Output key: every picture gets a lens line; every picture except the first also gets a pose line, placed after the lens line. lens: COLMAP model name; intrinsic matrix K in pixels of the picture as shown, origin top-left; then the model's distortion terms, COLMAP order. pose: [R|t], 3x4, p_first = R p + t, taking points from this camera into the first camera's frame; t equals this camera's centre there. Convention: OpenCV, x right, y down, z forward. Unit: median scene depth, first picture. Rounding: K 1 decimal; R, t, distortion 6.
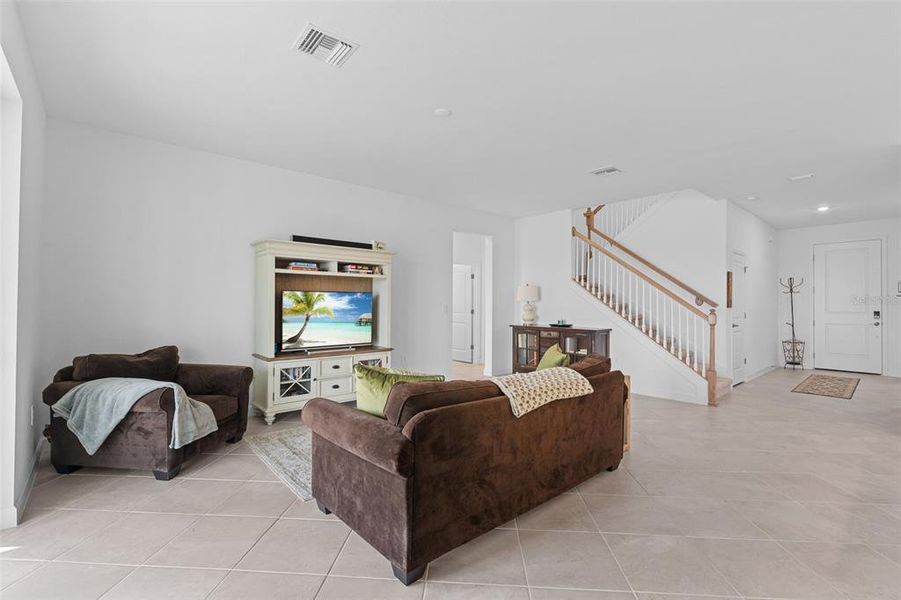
lens RADIAL K [[403.6, 0, 449.7], [0, 403.6, 300.7], [0, 0, 1]] dist [-0.007548, 0.002828]
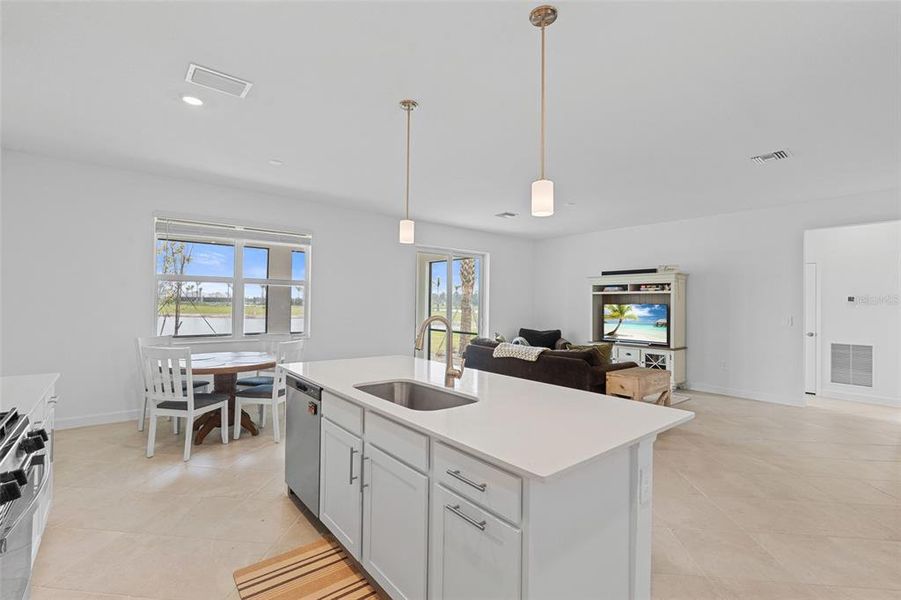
lens RADIAL K [[403.6, 0, 450.4], [0, 403.6, 298.9], [0, 0, 1]] dist [-0.007548, 0.002828]
pose [[-0.027501, -0.018622, -0.999448, 1.300639], [-0.005373, 0.999815, -0.018481, -0.011850], [0.999607, 0.004862, -0.027596, 0.391489]]
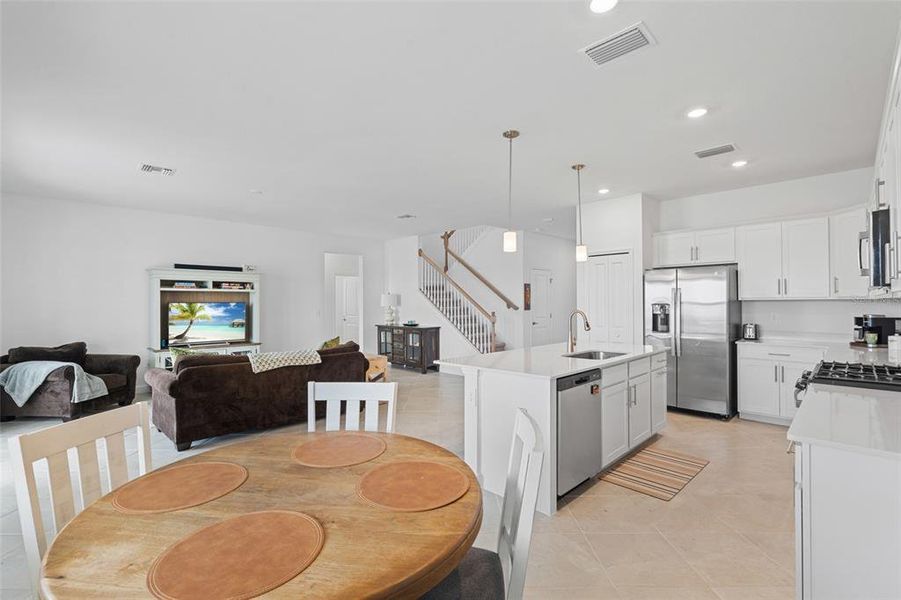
lens RADIAL K [[403.6, 0, 448.2], [0, 403.6, 302.9], [0, 0, 1]] dist [-0.007548, 0.002828]
pose [[0.997832, -0.010383, 0.064984, 0.465860], [0.010122, 0.999939, 0.004348, -0.020780], [-0.065025, -0.003681, 0.997877, -0.465951]]
